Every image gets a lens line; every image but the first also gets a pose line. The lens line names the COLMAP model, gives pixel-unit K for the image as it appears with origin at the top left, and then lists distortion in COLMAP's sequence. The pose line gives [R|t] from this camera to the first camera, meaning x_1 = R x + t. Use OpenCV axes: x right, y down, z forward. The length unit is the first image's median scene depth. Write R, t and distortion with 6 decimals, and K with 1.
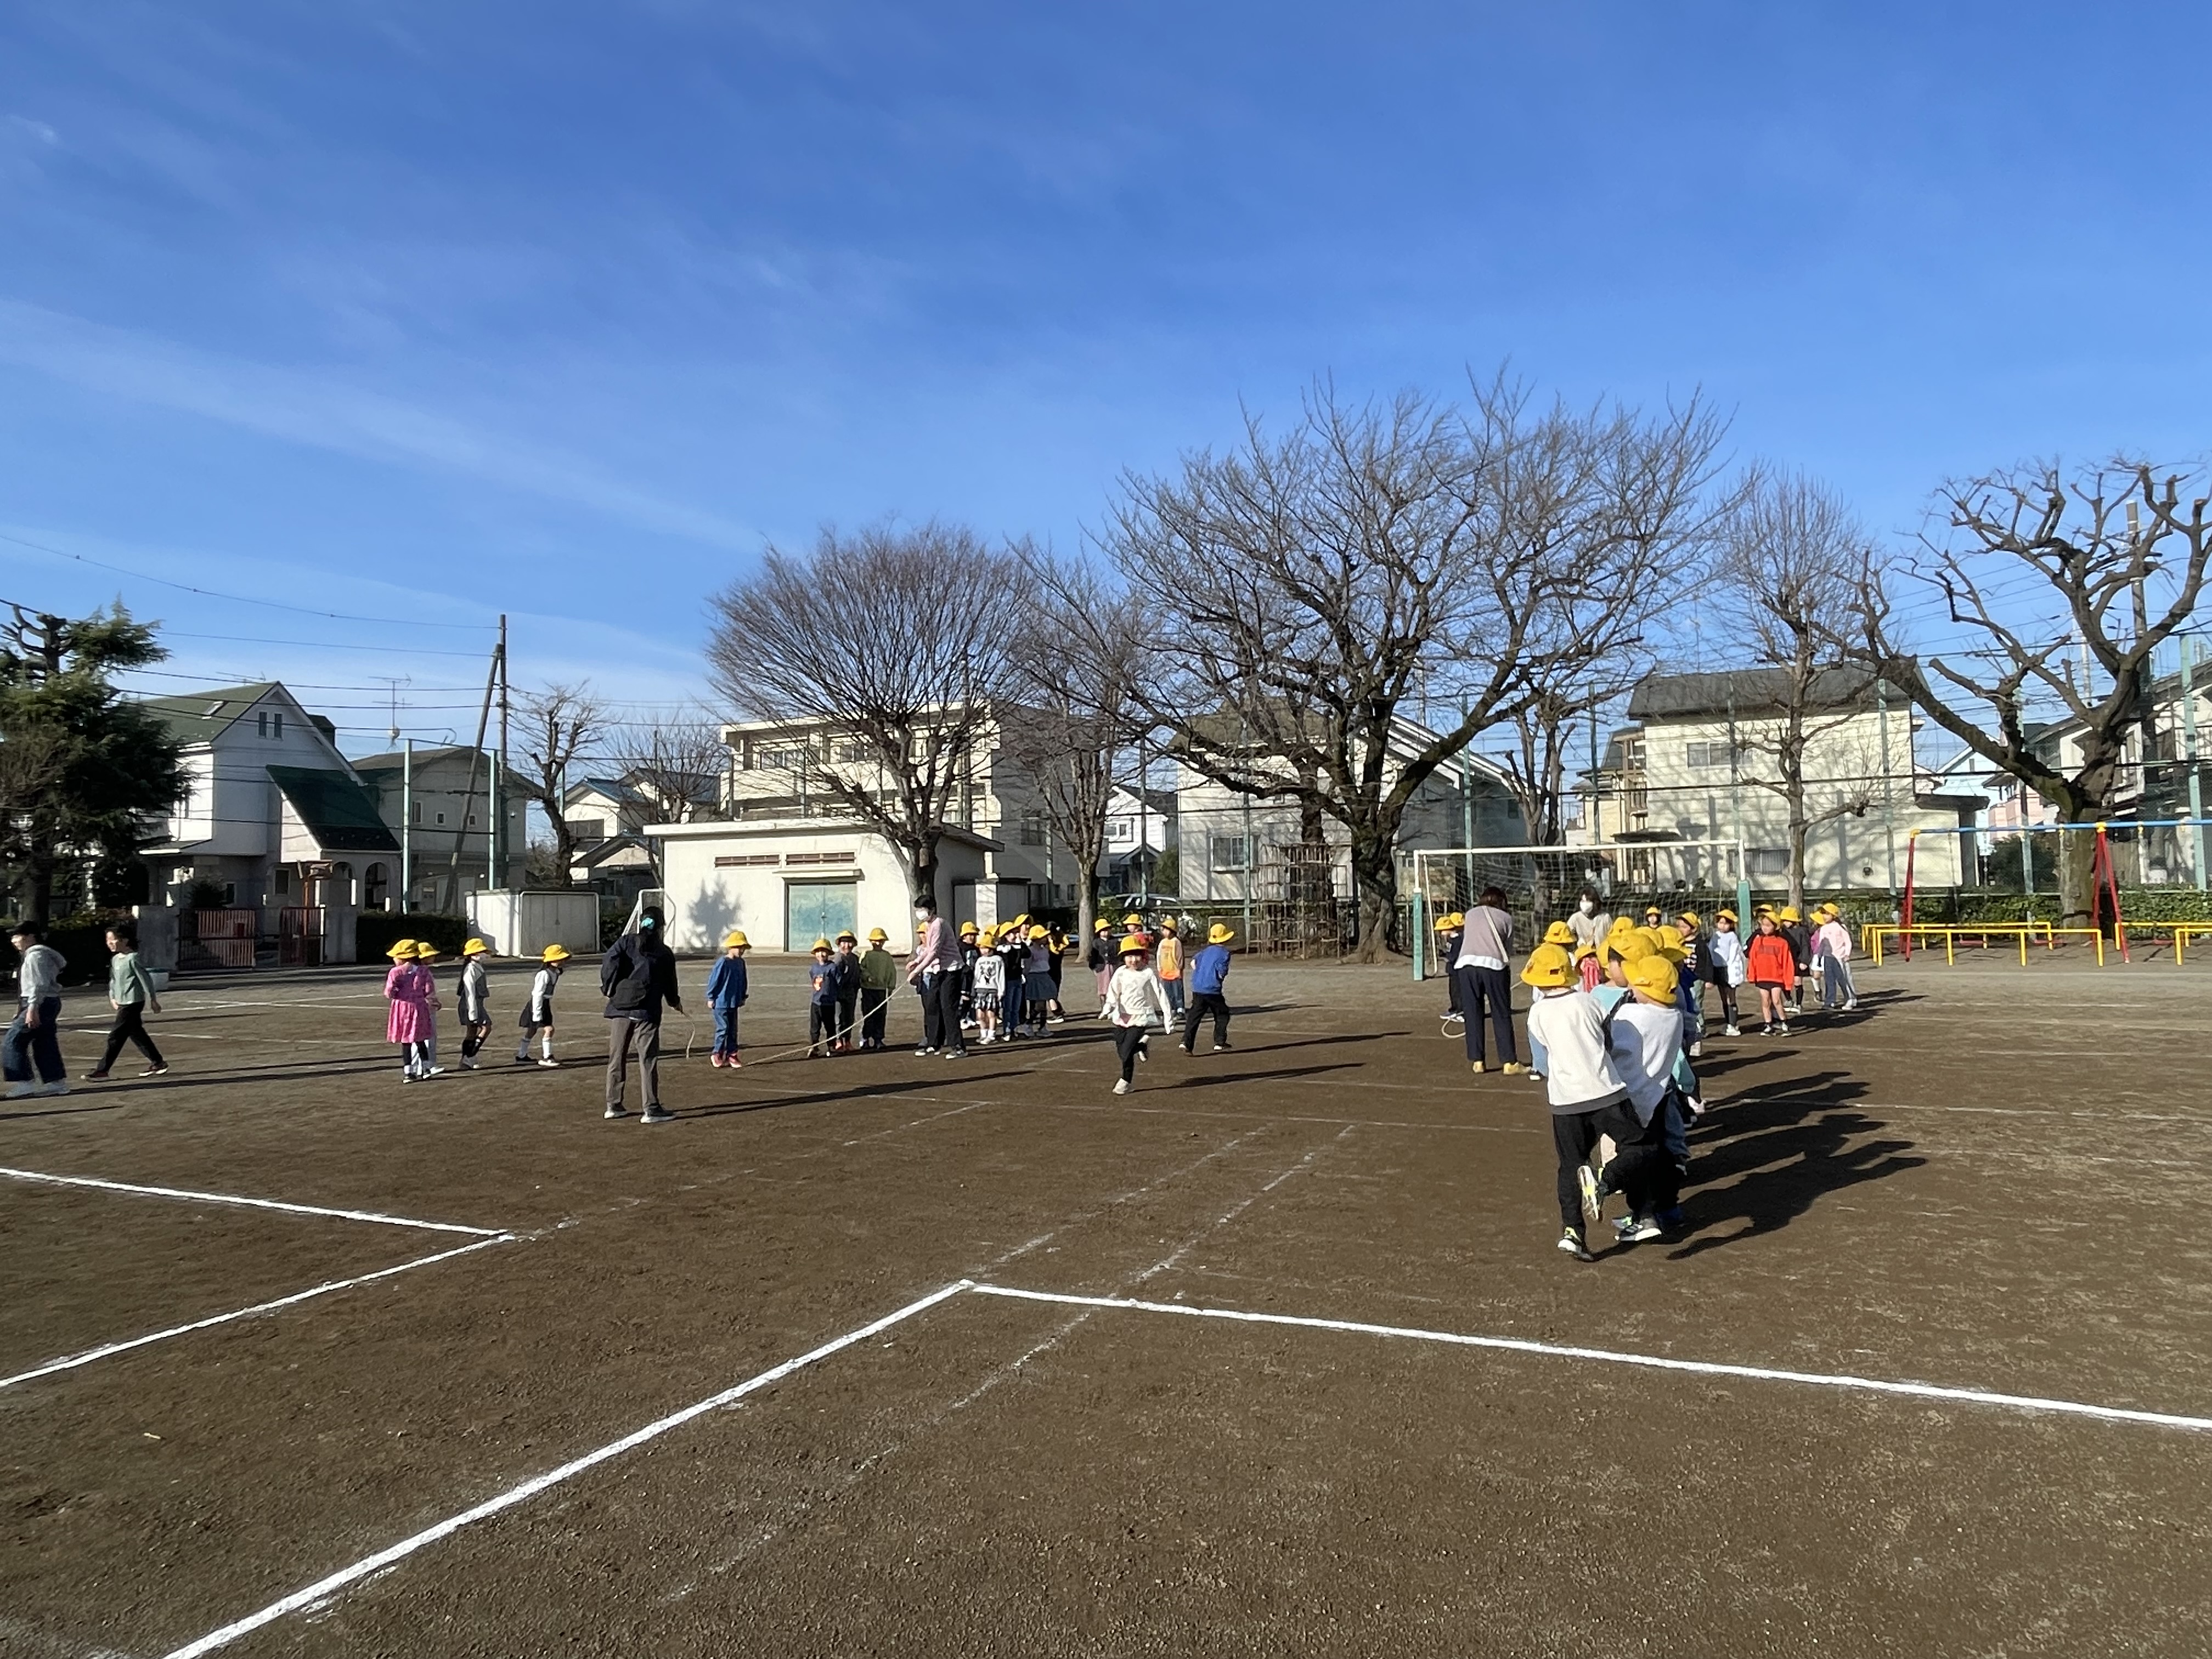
lens RADIAL K [[1347.7, 0, 1104.9], [0, 1347.7, 781.3], [0, 0, 1]] dist [0.028538, -0.068744]
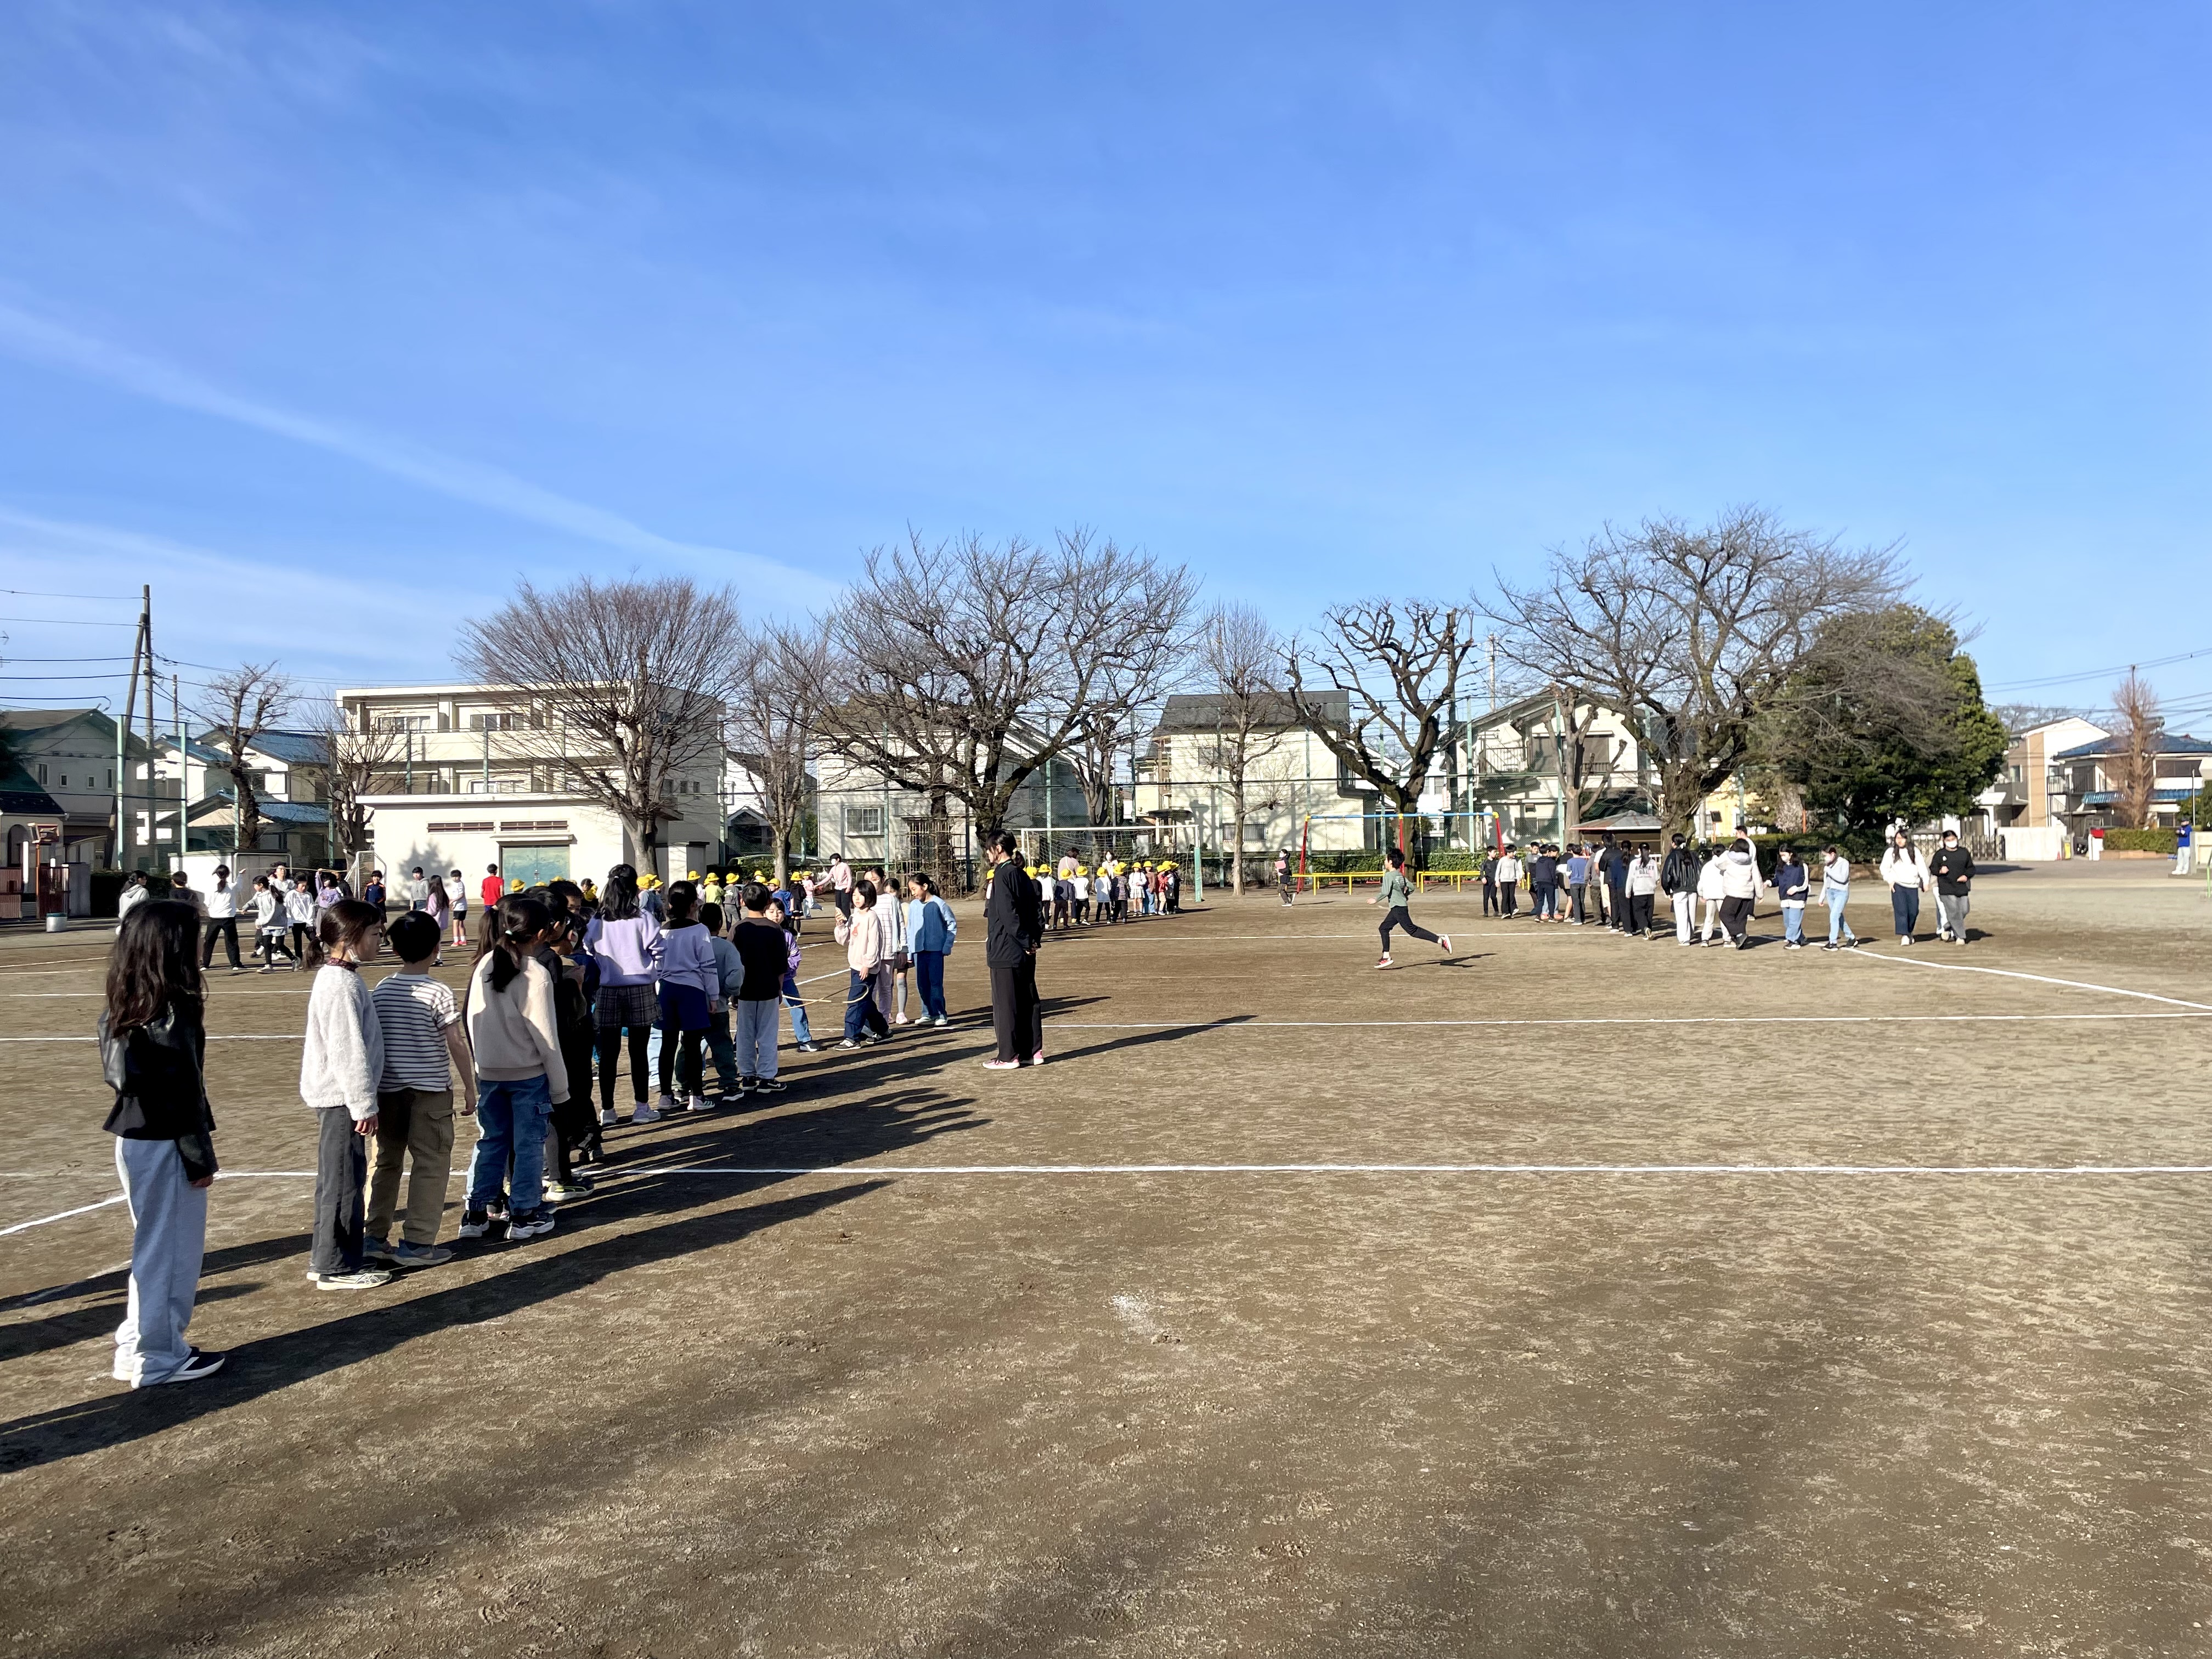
lens RADIAL K [[1676.8, 0, 1106.0], [0, 1676.8, 829.5], [0, 0, 1]] dist [0.000182, -0.000072]
pose [[0.953613, 0.002775, 0.301021, -0.188895], [-0.023477, 0.997598, 0.065176, -0.054339], [-0.300117, -0.069220, 0.951388, -0.644777]]
